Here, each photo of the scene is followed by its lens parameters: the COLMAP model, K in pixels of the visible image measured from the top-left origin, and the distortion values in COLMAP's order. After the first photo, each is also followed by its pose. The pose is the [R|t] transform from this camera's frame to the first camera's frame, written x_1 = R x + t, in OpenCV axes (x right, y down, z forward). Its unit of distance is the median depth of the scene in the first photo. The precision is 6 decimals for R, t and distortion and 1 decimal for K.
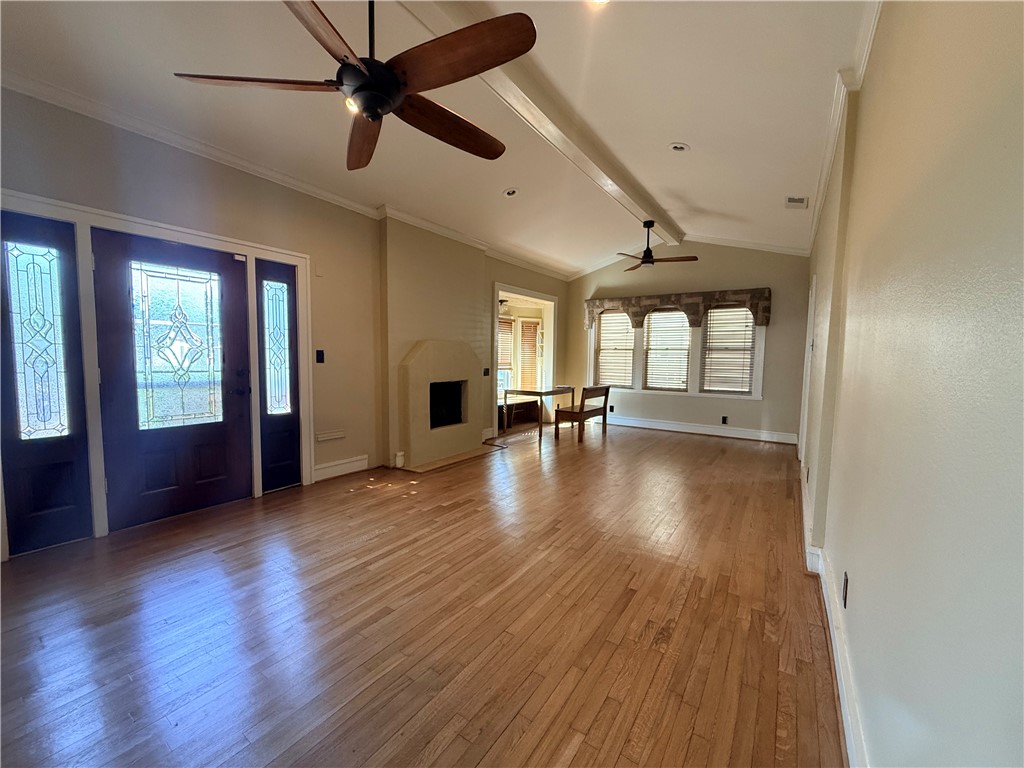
lens RADIAL K [[408.3, 0, 508.8], [0, 408.3, 384.7], [0, 0, 1]] dist [0.004106, 0.000294]
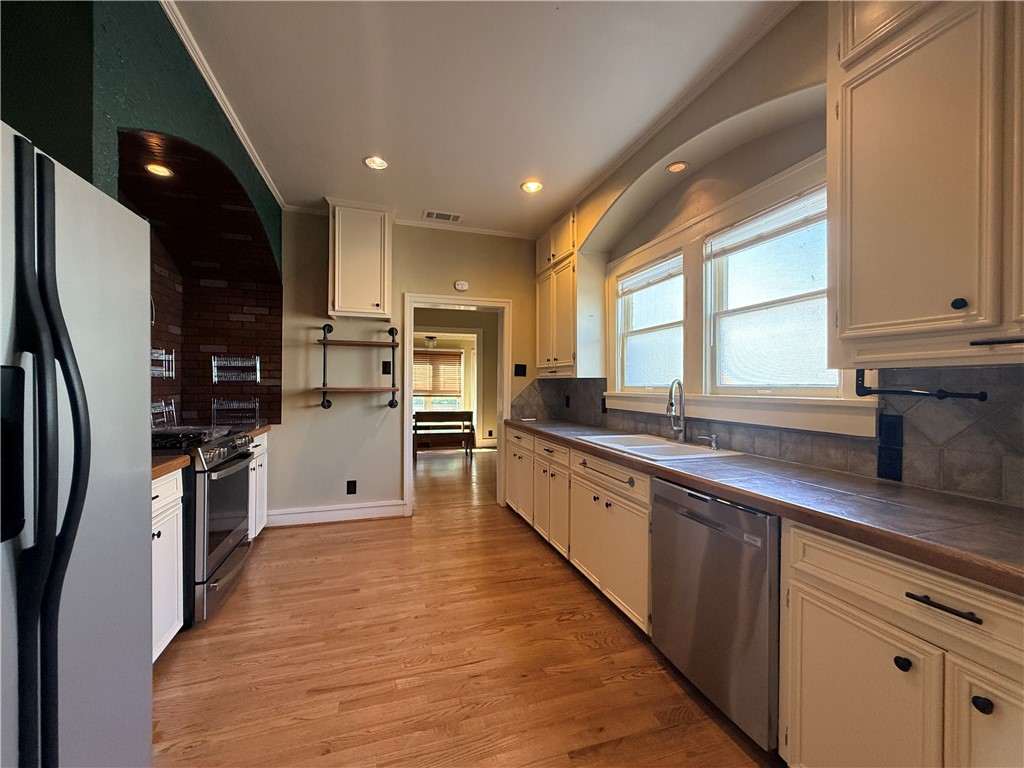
lens RADIAL K [[408.3, 0, 511.1], [0, 408.3, 382.4], [0, 0, 1]] dist [0.004106, 0.000294]
pose [[0.790137, -0.004436, -0.612915, 1.608183], [-0.040591, 0.997400, -0.059547, -0.031044], [0.611585, 0.071929, 0.787902, 0.432922]]
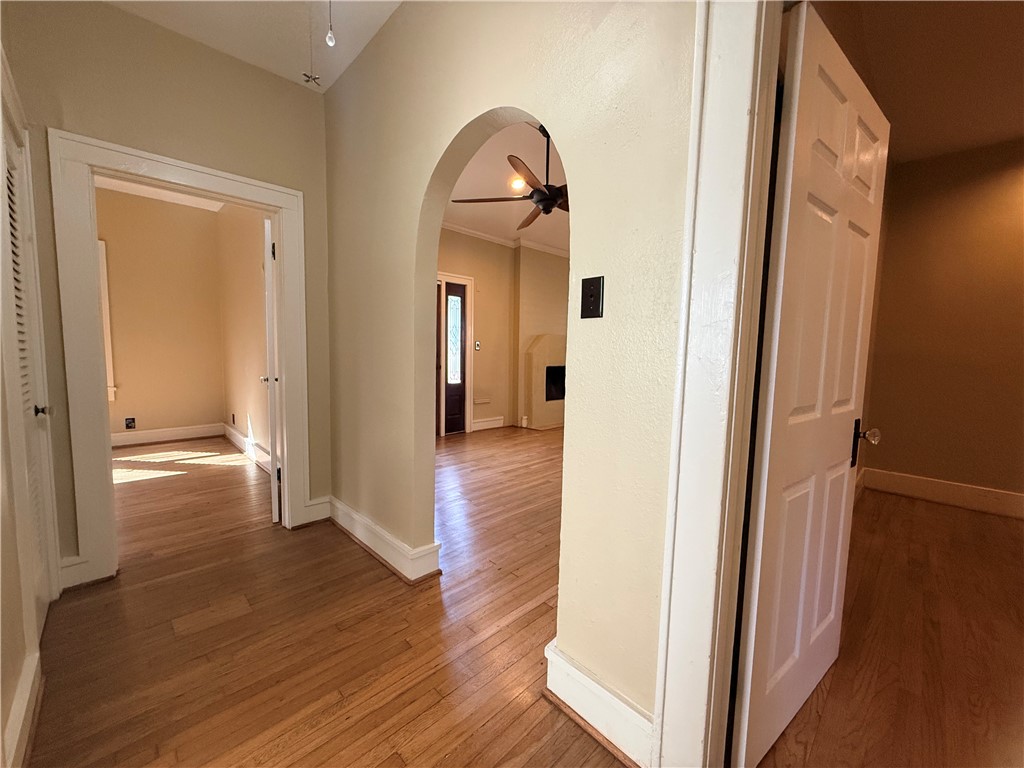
lens RADIAL K [[408.3, 0, 509.9], [0, 408.3, 386.0], [0, 0, 1]] dist [0.004106, 0.000294]
pose [[0.981212, 0.019255, -0.191968, -0.063707], [-0.016331, 0.999725, 0.016802, 0.048448], [0.192239, -0.013352, 0.981257, -0.420543]]
